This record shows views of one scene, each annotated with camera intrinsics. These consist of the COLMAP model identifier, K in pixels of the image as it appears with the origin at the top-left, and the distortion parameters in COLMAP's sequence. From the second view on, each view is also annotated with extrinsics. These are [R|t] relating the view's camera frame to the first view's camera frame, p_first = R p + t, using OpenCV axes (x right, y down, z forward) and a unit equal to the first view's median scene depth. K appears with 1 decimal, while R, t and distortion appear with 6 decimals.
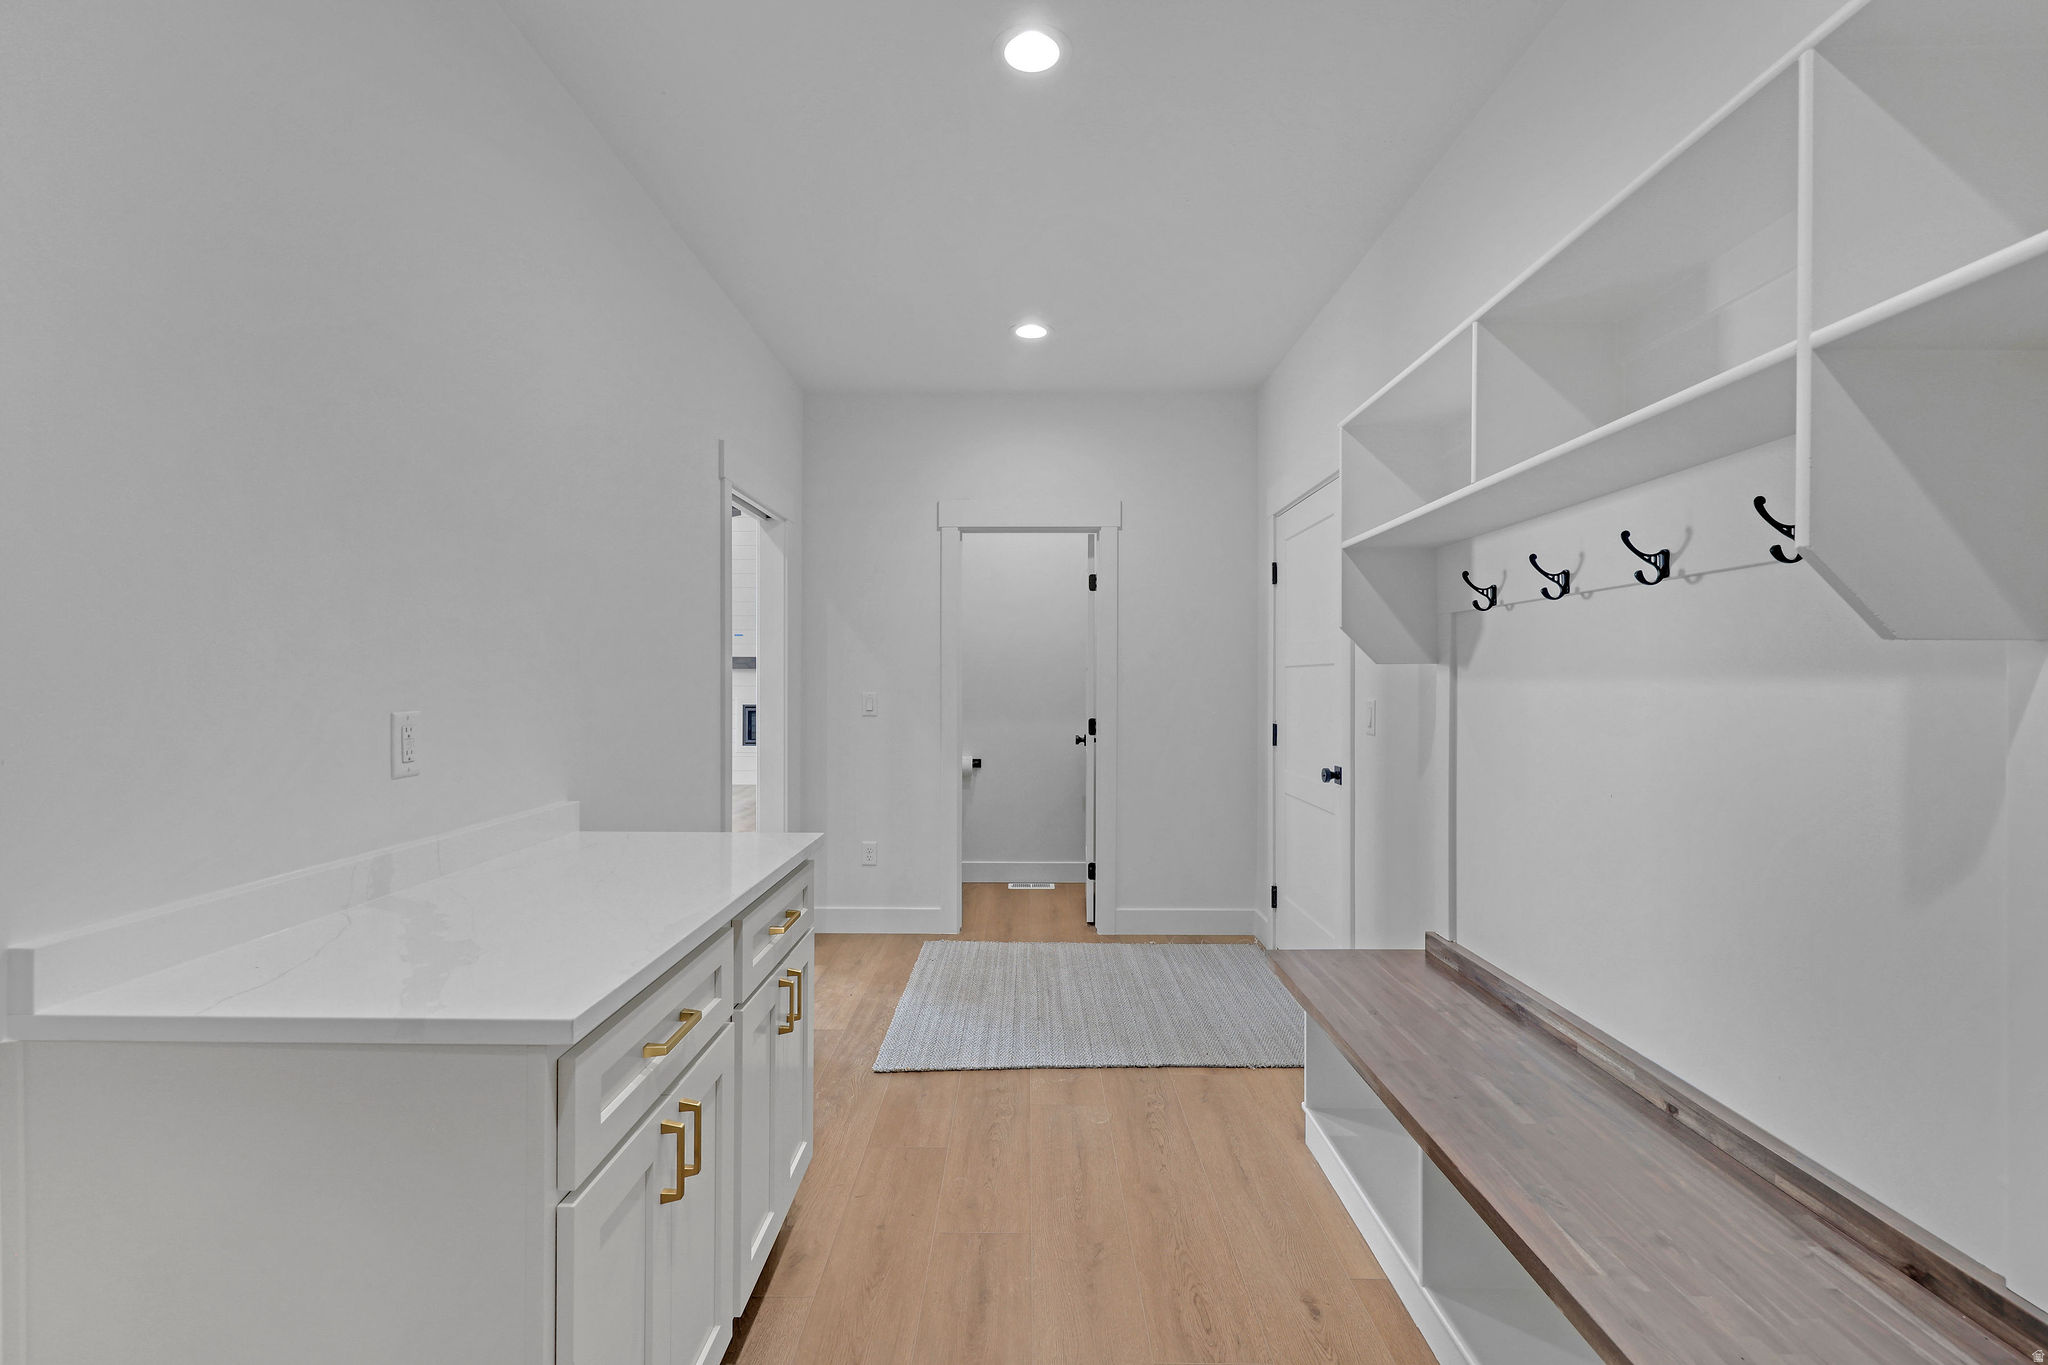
lens RADIAL K [[913.5, 0, 1011.5], [0, 913.5, 679.8], [0, 0, 1]] dist [0.001095, 0.000038]
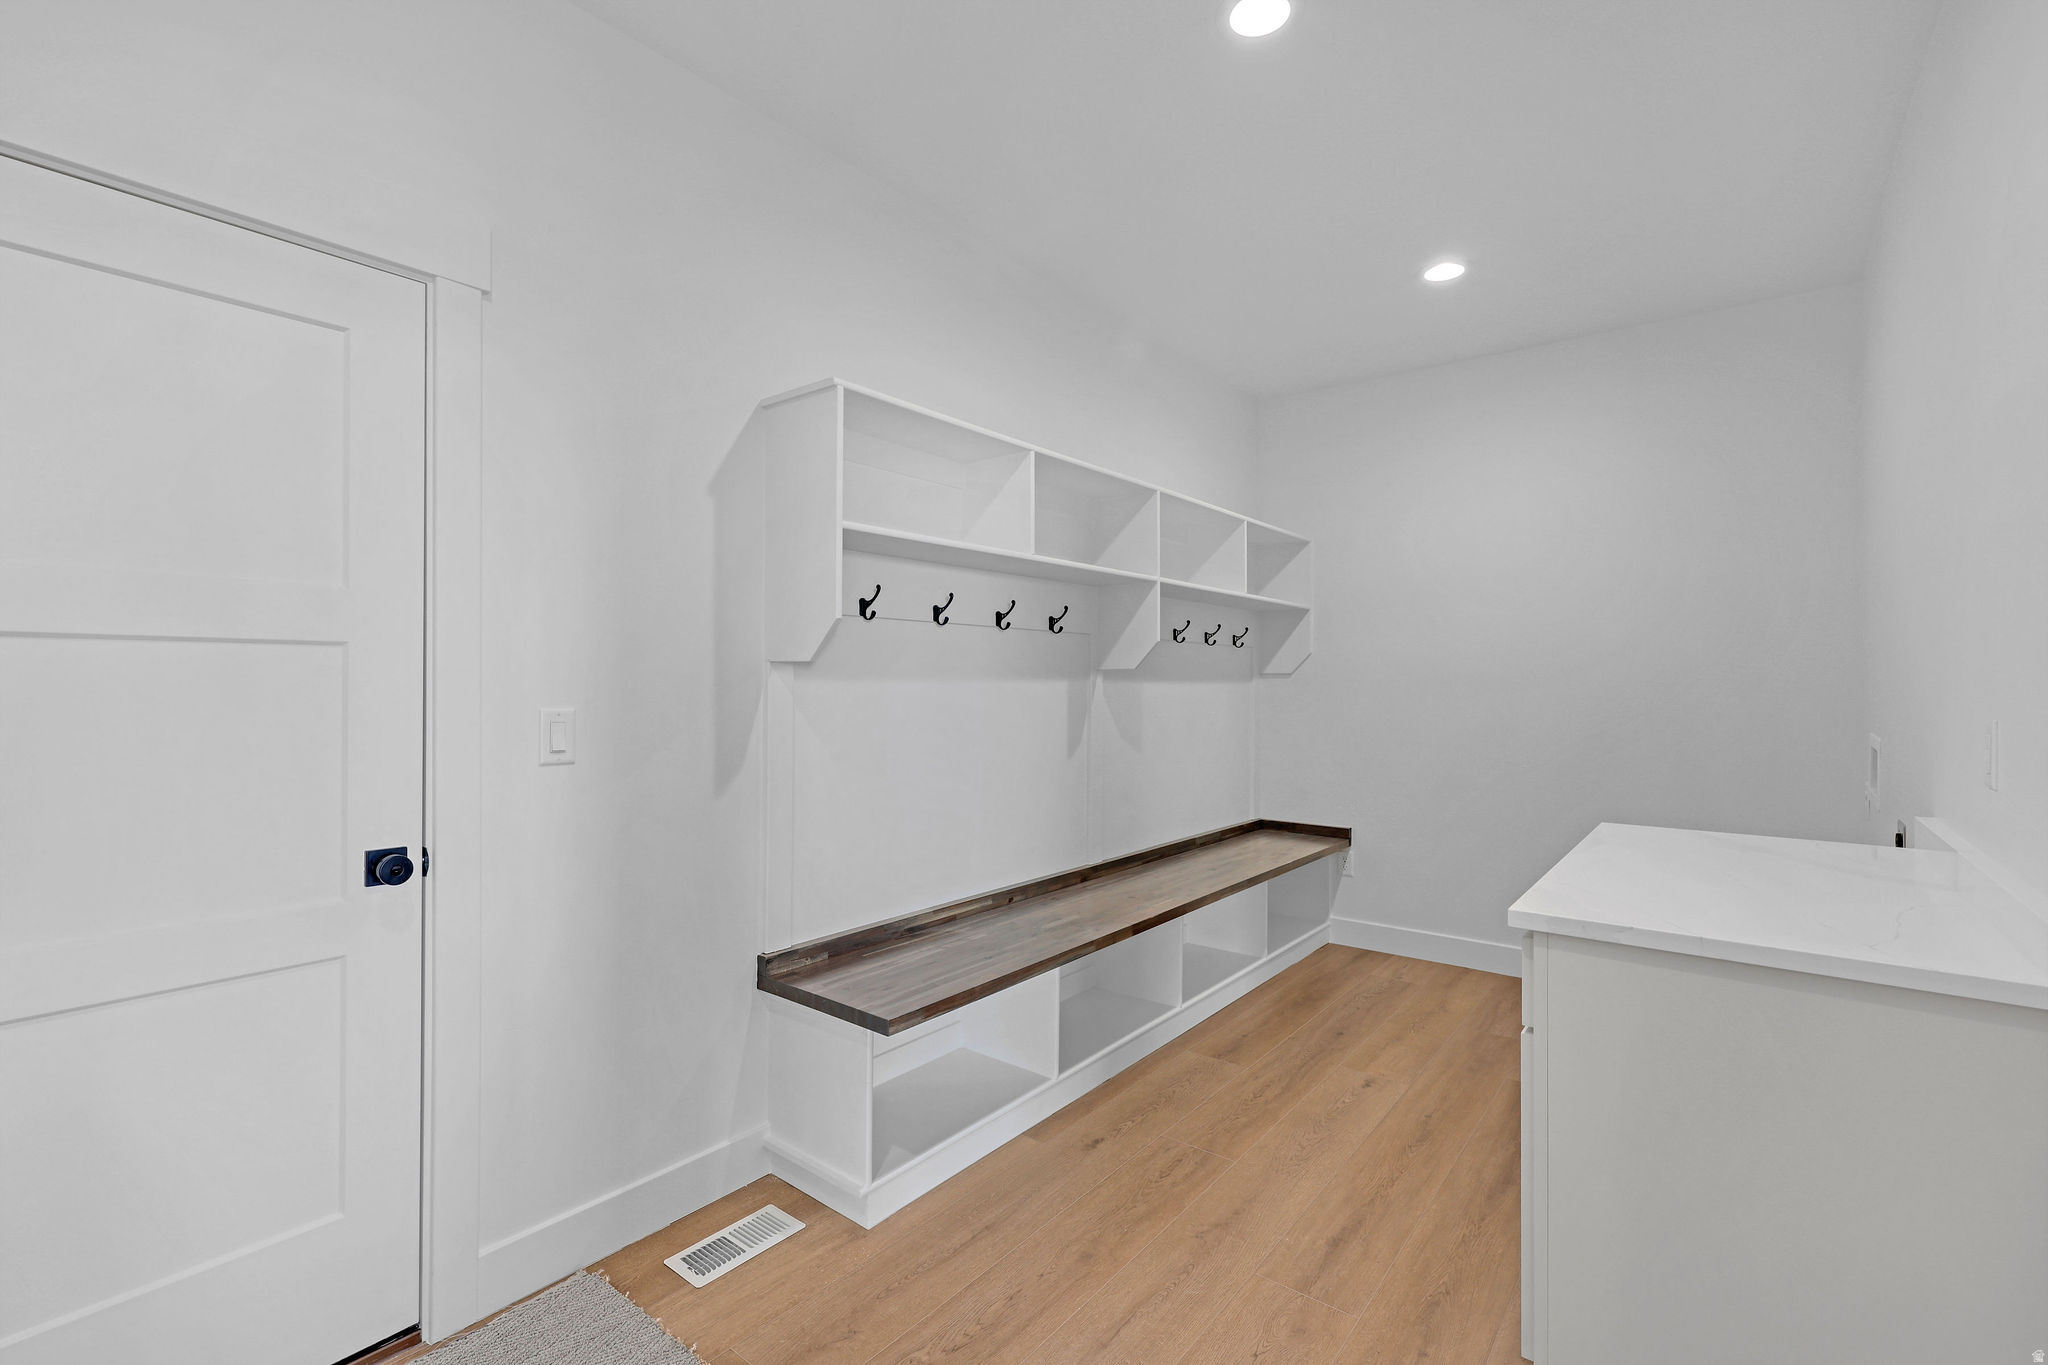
lens RADIAL K [[913.5, 0, 1011.5], [0, 913.5, 679.8], [0, 0, 1]] dist [0.001095, 0.000038]
pose [[-0.790129, -0.006709, 0.612904, -0.367472], [-0.008474, 0.999964, 0.000020, -0.001190], [-0.612882, -0.005178, -0.790157, 1.973118]]
